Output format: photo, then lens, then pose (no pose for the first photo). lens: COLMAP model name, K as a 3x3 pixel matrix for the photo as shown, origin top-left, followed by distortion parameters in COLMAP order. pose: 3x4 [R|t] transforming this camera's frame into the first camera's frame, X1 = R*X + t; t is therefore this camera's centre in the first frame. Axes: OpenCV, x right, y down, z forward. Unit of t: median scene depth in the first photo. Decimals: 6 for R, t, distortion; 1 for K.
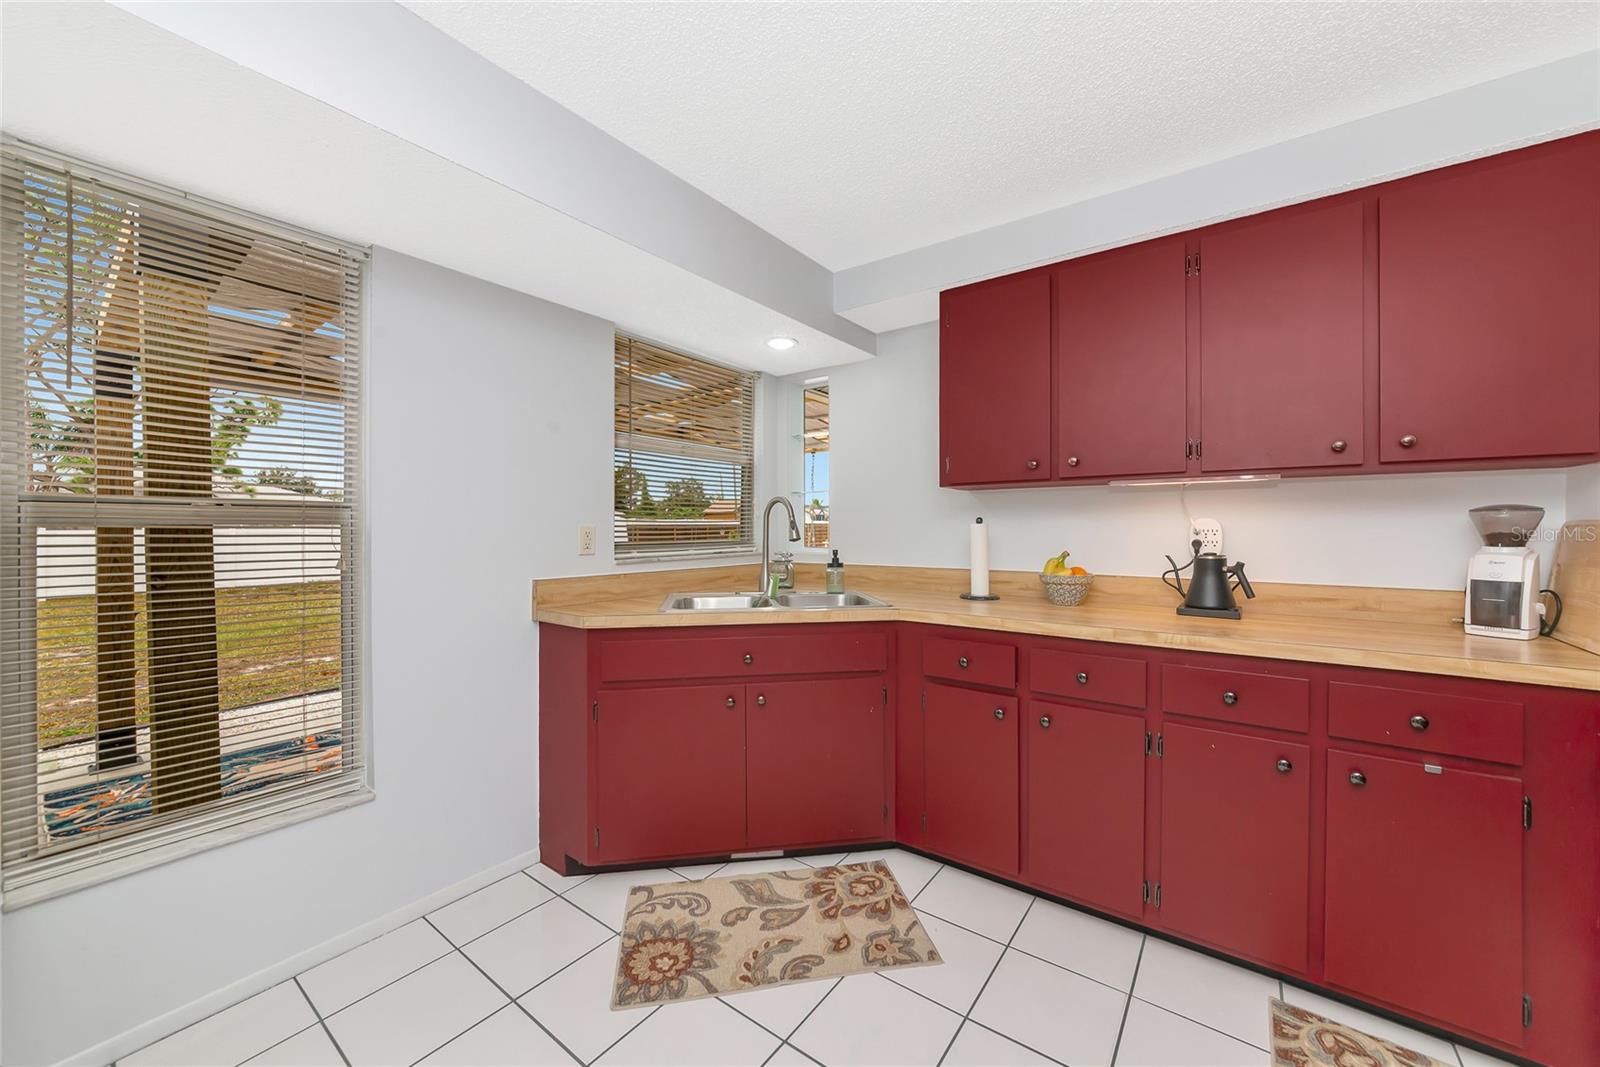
lens RADIAL K [[611.7, 0, 800.0], [0, 611.7, 533.5], [0, 0, 1]] dist [0.010930, -0.008660]
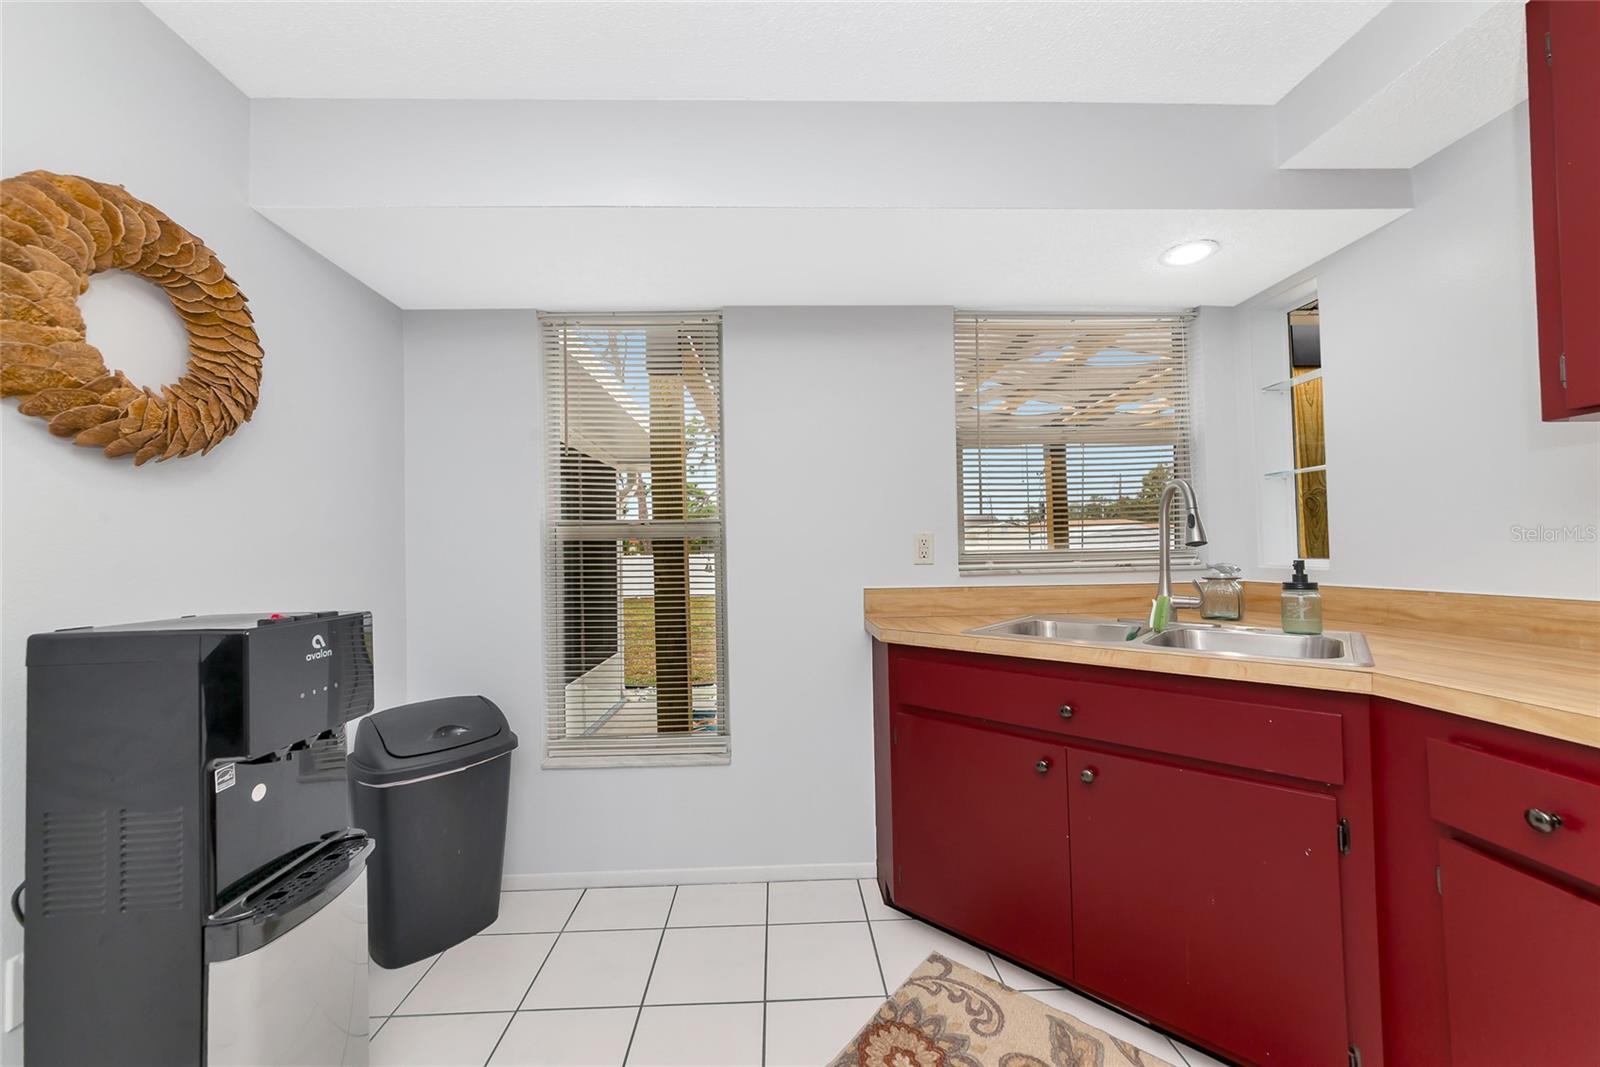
lens RADIAL K [[595.7, 0, 793.1], [0, 595.7, 546.3], [0, 0, 1]] dist [-0.007268, -0.000229]
pose [[0.616217, -0.018102, -0.787368, 0.266843], [0.006285, 0.999817, -0.018068, 0.026245], [0.787551, 0.006186, 0.616218, 0.336874]]
